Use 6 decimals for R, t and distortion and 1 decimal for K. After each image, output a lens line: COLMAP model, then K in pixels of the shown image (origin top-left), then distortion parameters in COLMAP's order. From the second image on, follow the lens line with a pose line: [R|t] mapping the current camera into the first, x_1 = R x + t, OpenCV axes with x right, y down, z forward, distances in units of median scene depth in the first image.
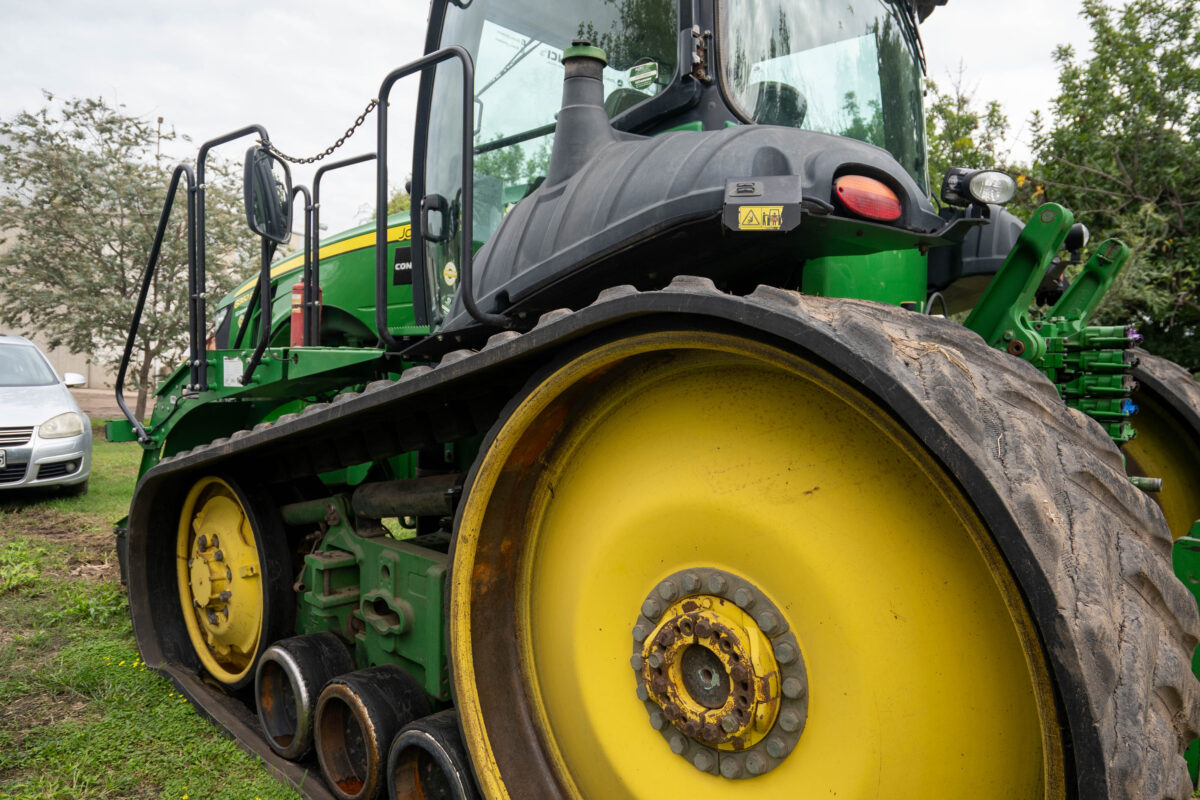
lens RADIAL K [[836.3, 0, 594.4], [0, 836.3, 402.5], [0, 0, 1]] dist [-0.071762, 0.036858]
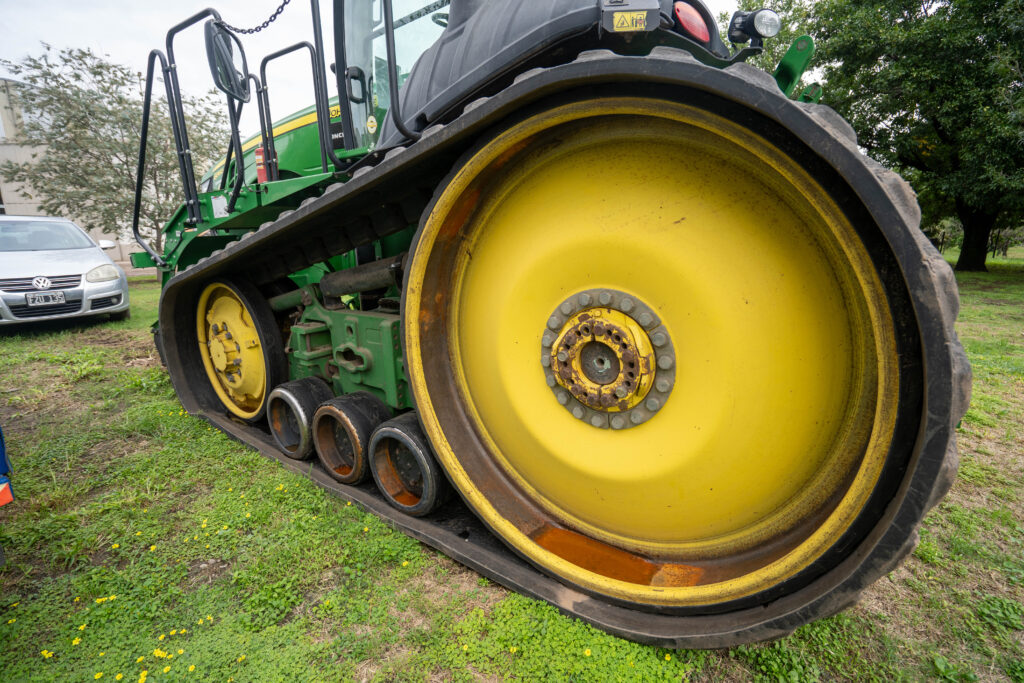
lens RADIAL K [[475.9, 0, 511.8], [0, 475.9, 337.9], [0, 0, 1]] dist [-0.058454, 0.021286]
pose [[0.988707, -0.078558, 0.127624, -0.072567], [0.054843, 0.982190, 0.179707, 0.078642], [-0.139468, -0.170678, 0.975406, 0.133636]]
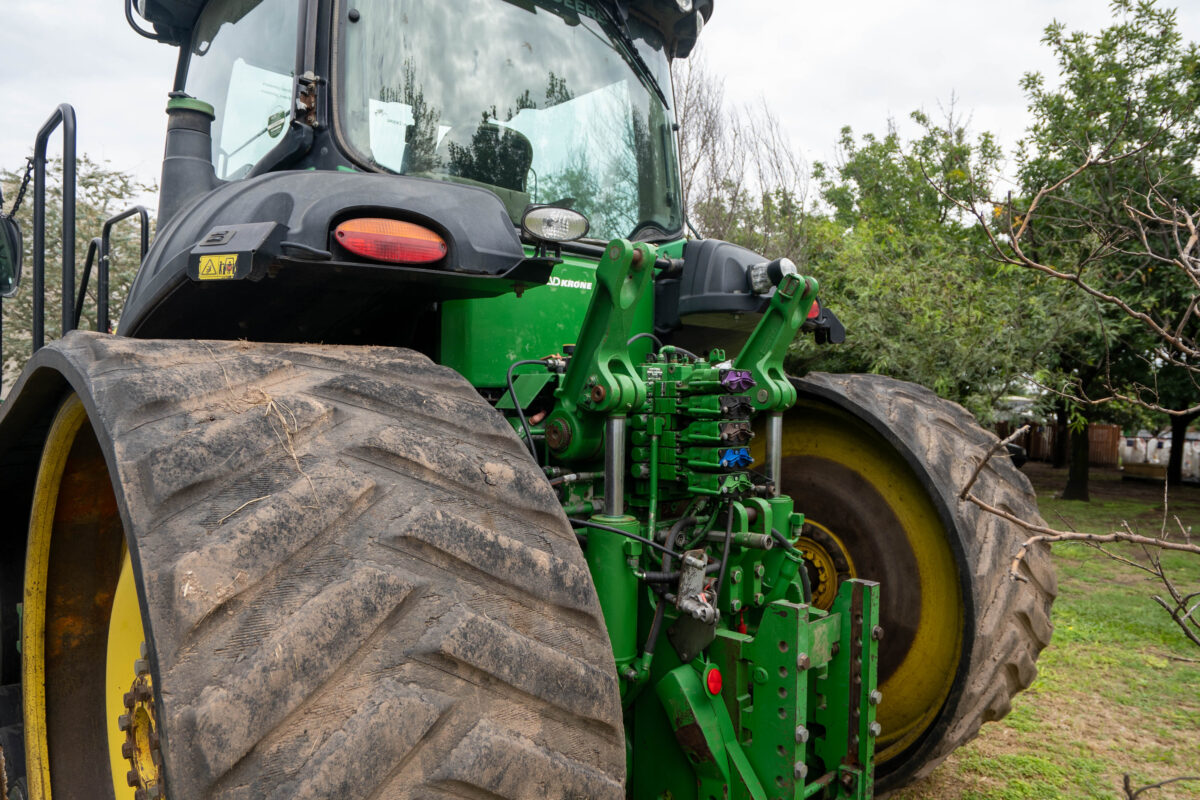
lens RADIAL K [[836.3, 0, 594.4], [0, 836.3, 402.5], [0, 0, 1]] dist [-0.071762, 0.036858]
pose [[0.998288, -0.010018, -0.057622, 0.421633], [0.007320, 0.998876, -0.046840, -0.008998], [0.058026, 0.046338, 0.997239, 0.041799]]
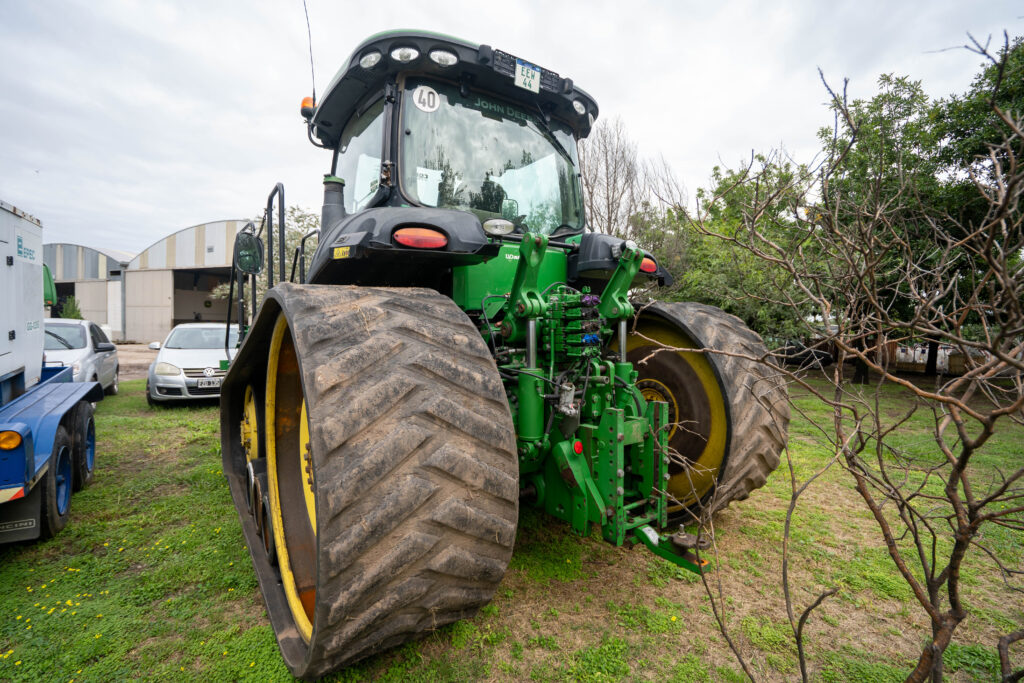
lens RADIAL K [[475.9, 0, 511.8], [0, 475.9, 337.9], [0, 0, 1]] dist [-0.058454, 0.021286]
pose [[0.980317, -0.025804, -0.195738, 0.529220], [0.018196, 0.999011, -0.040570, 0.035657], [0.196591, 0.036209, 0.979817, -0.069435]]
